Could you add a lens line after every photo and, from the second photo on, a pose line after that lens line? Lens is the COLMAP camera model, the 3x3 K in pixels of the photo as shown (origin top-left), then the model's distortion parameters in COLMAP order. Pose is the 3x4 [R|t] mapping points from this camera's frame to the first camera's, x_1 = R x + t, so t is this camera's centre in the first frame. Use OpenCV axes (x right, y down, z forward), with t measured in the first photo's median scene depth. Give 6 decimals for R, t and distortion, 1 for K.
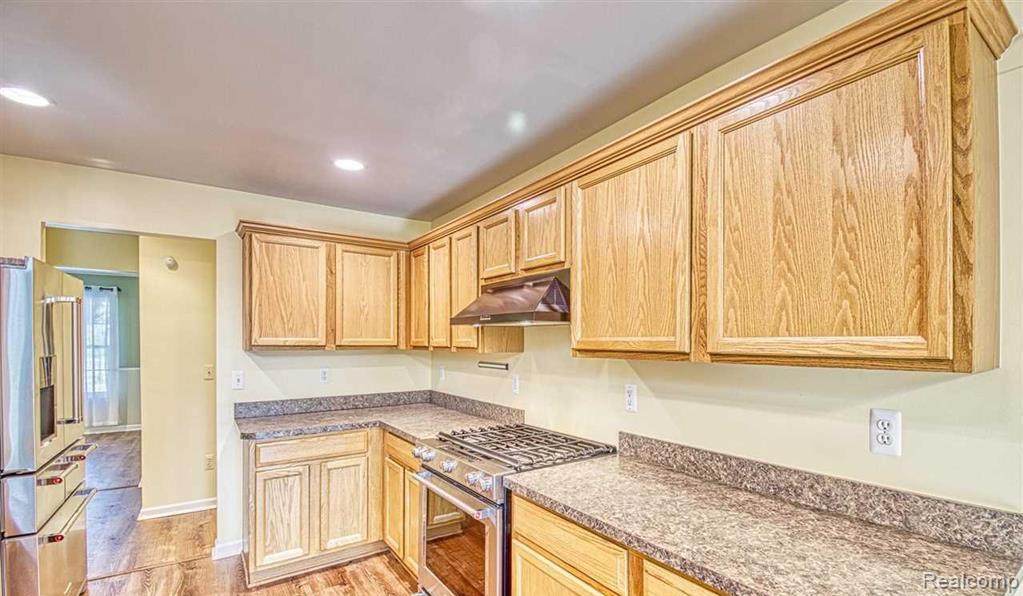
lens RADIAL K [[460.2, 0, 517.6], [0, 460.2, 344.8], [0, 0, 1]] dist [0.012933, -0.001090]
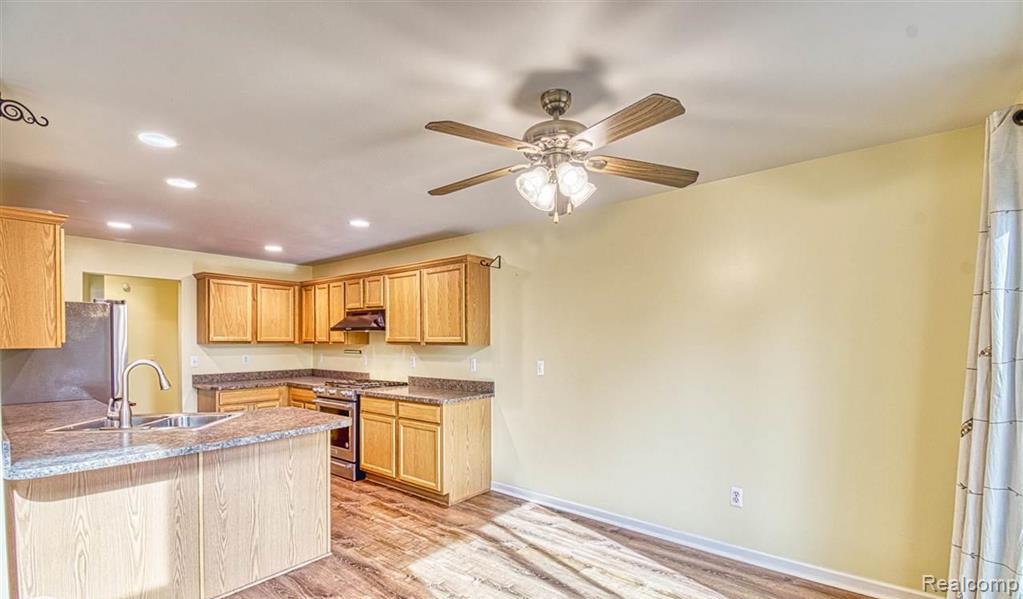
lens RADIAL K [[460.2, 0, 520.1], [0, 460.2, 342.9], [0, 0, 1]] dist [0.012933, -0.001090]
pose [[0.958134, -0.003412, 0.286298, 0.069452], [0.003532, 0.999994, 0.000096, 0.012094], [-0.286297, 0.000920, 0.958141, -1.110045]]
